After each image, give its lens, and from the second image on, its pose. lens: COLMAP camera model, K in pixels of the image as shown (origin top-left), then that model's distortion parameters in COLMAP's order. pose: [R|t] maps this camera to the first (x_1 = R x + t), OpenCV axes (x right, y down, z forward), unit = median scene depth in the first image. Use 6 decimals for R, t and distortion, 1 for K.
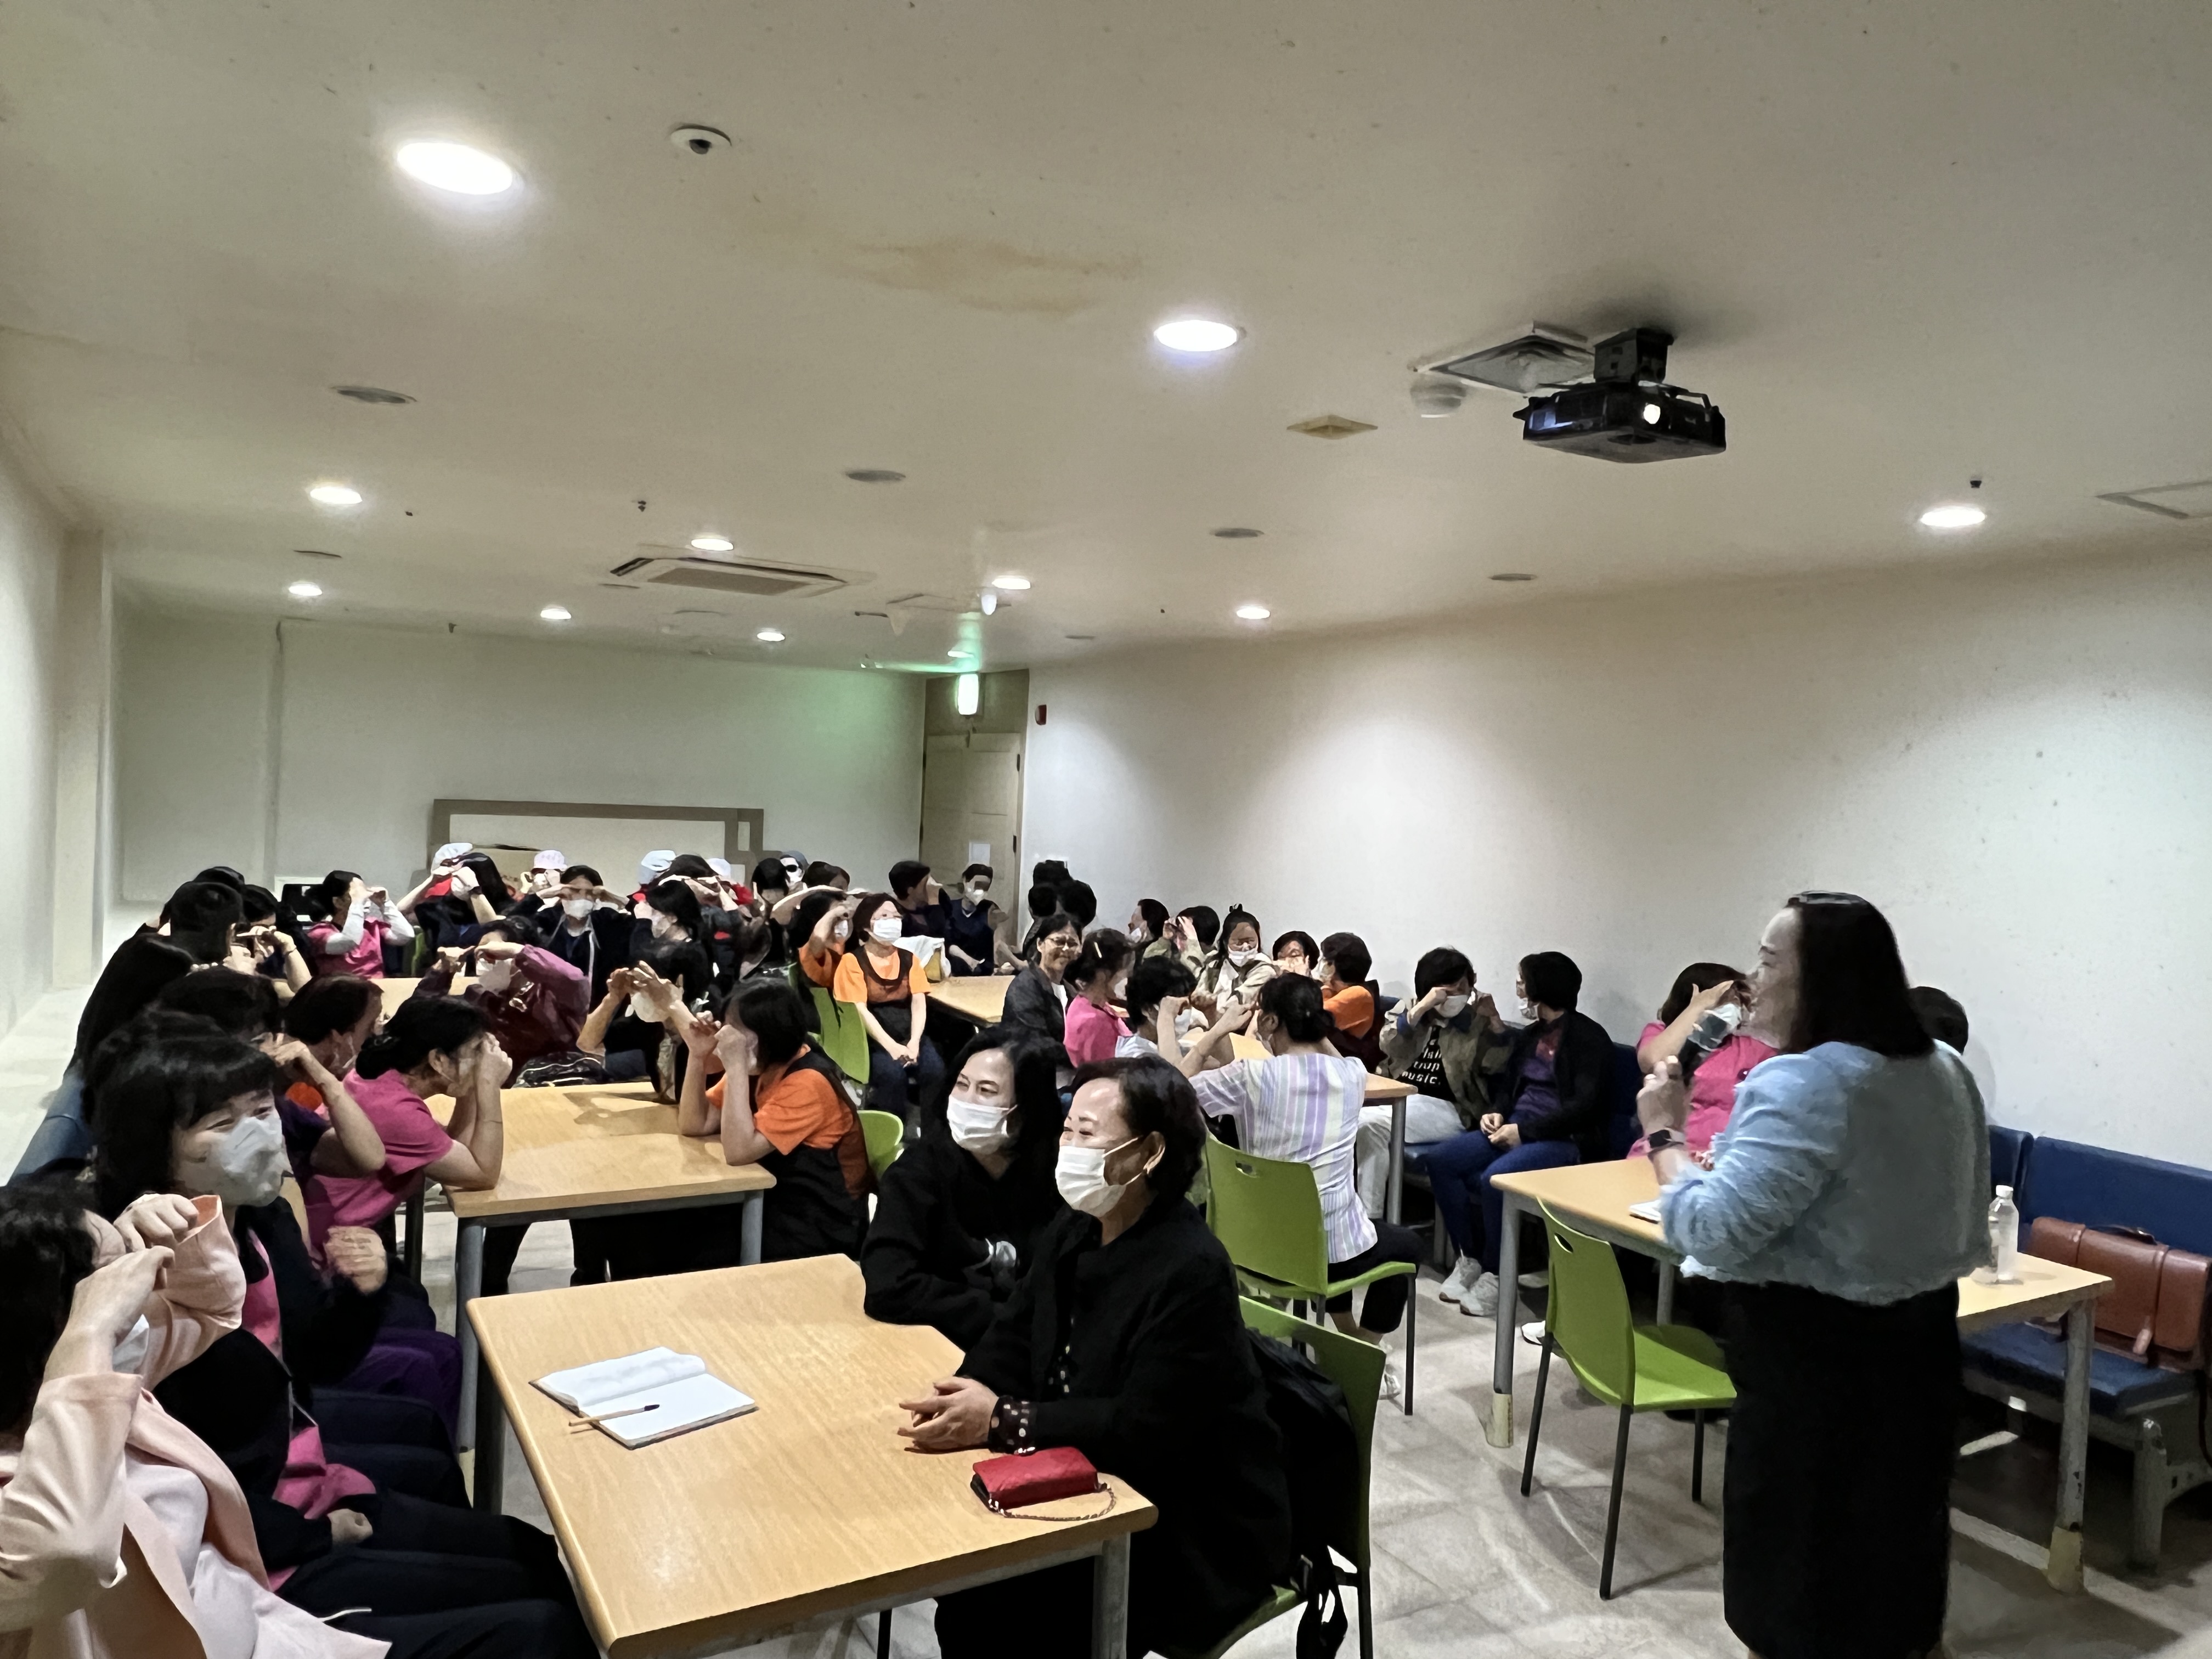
lens RADIAL K [[1429.8, 0, 1118.0], [0, 1429.8, 835.1], [0, 0, 1]] dist [-0.000834, 0.007626]
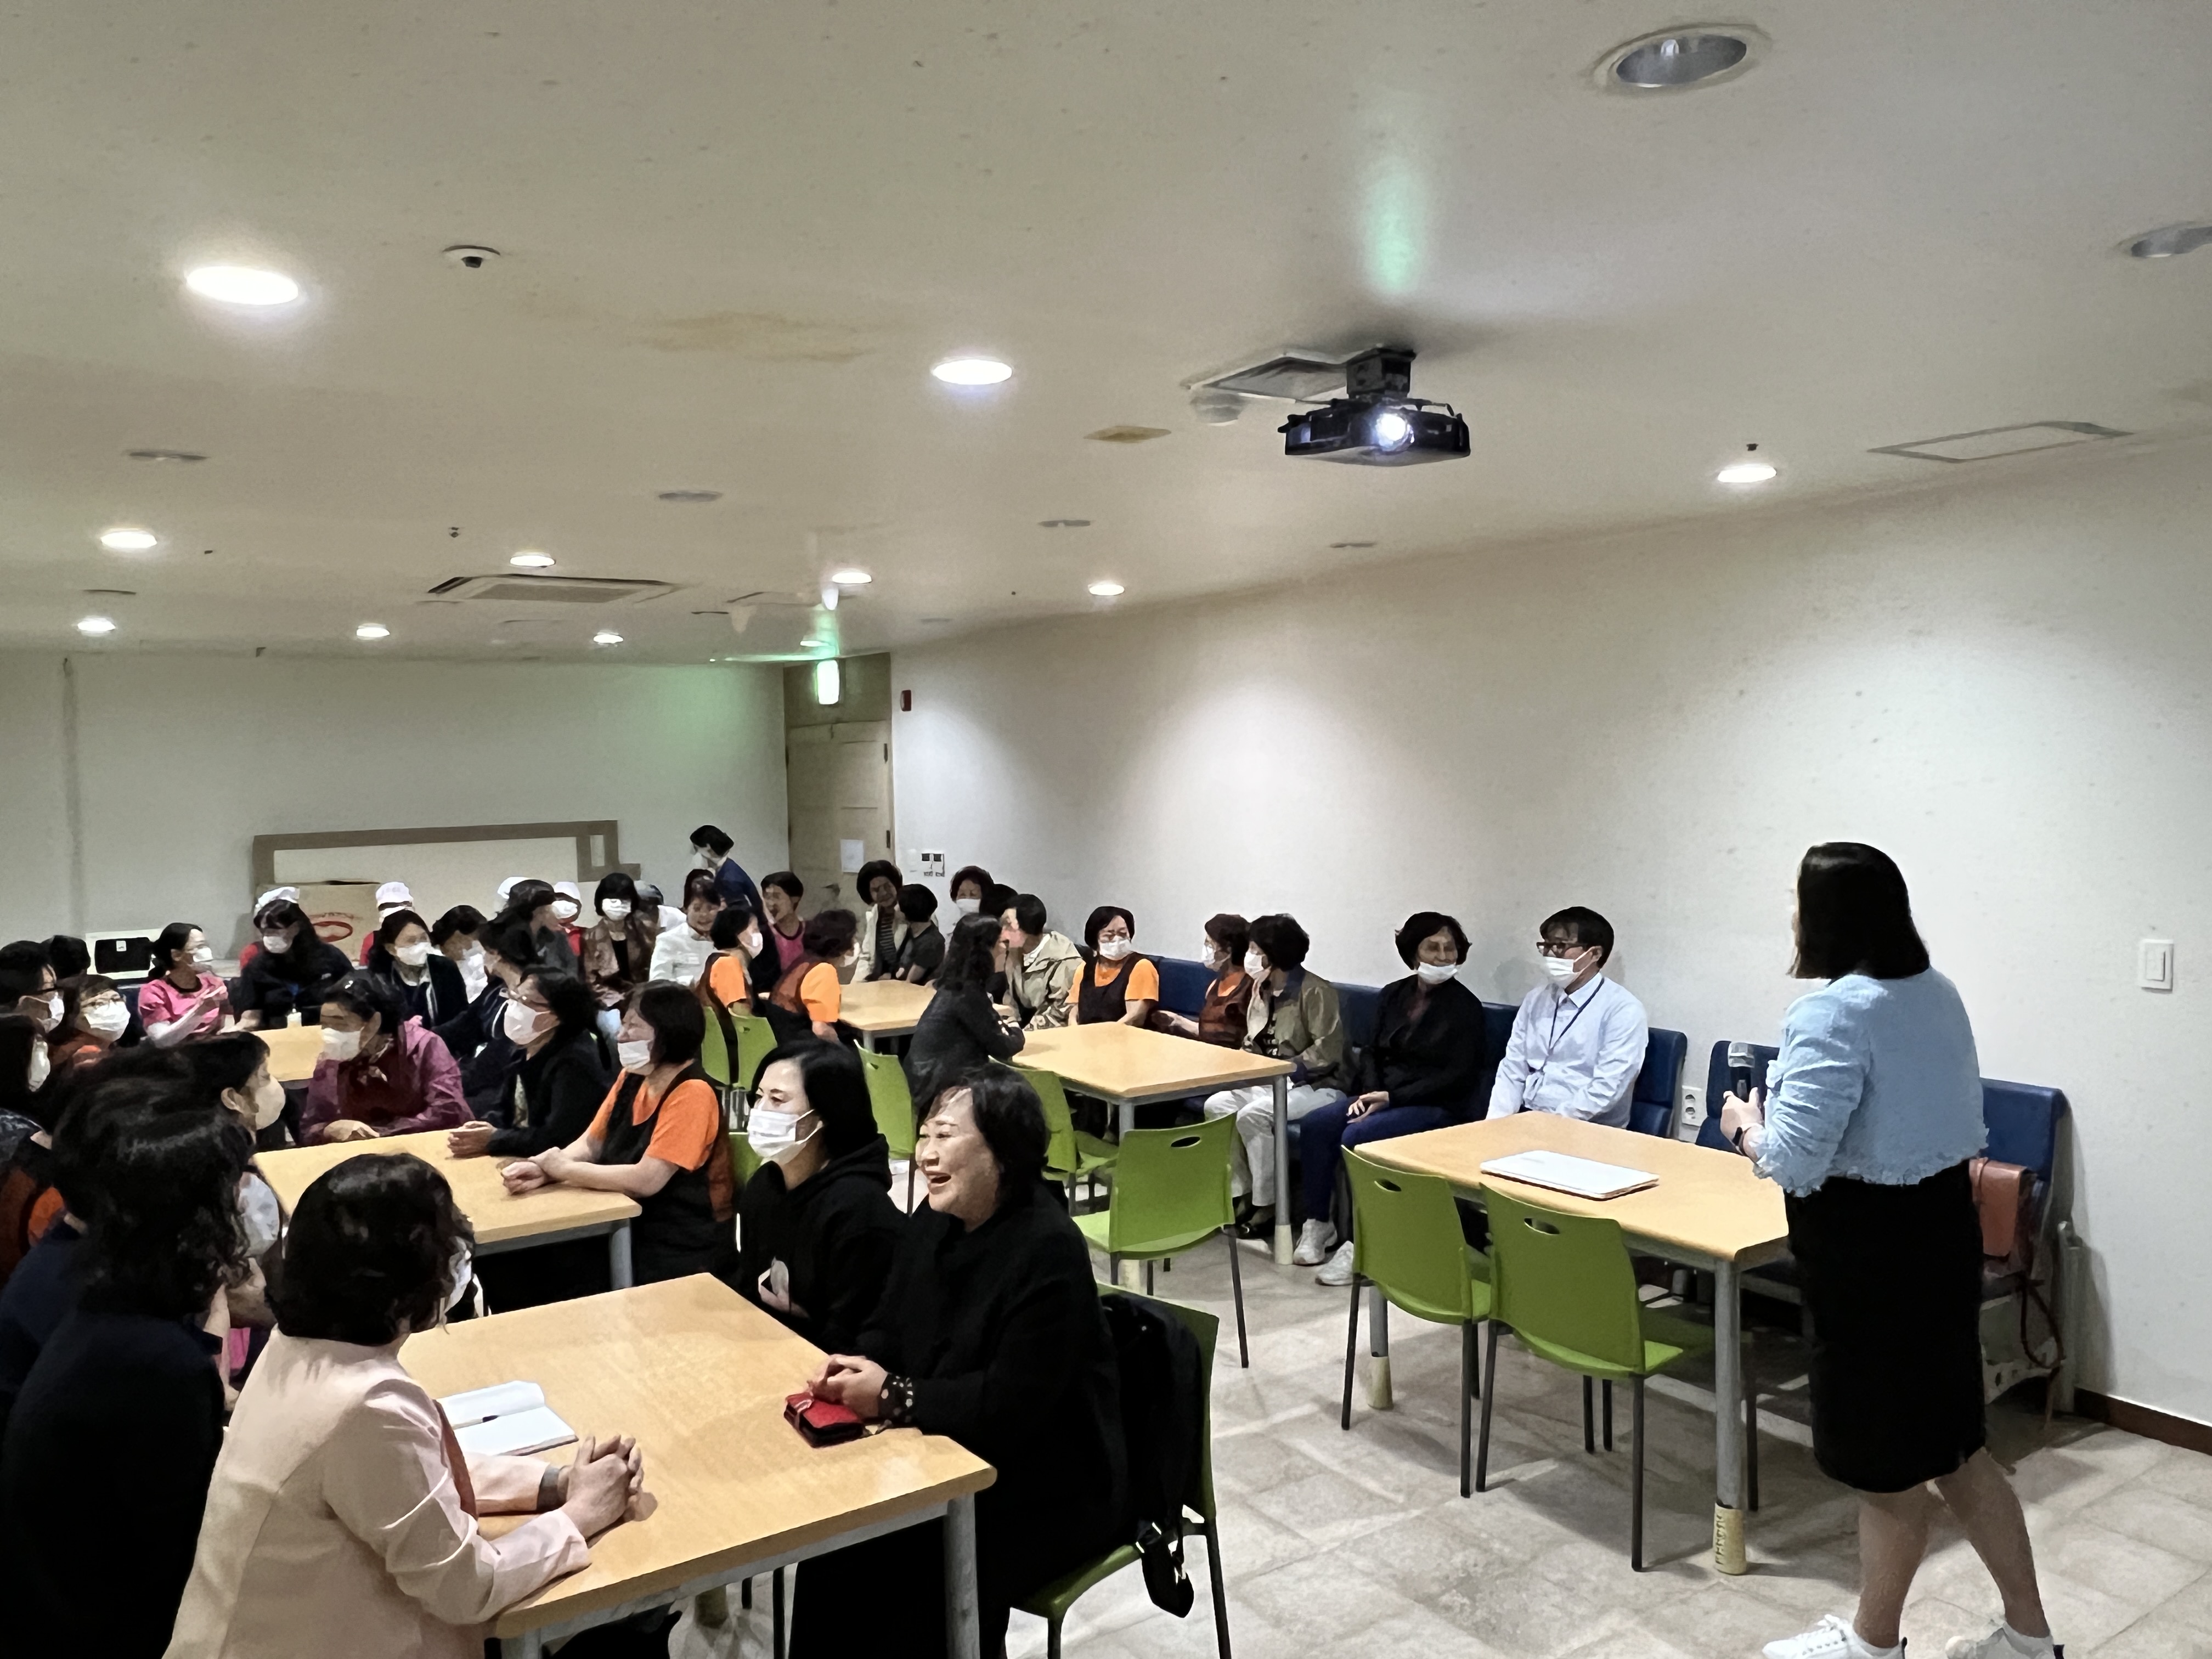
lens RADIAL K [[1571.3, 0, 1106.0], [0, 1571.3, 829.5], [0, 0, 1]] dist [0.001110, 0.002167]
pose [[0.996146, -0.071065, 0.051414, 0.048480], [0.070314, 0.997392, 0.016271, -0.018218], [-0.052436, -0.012593, 0.998545, -0.114697]]
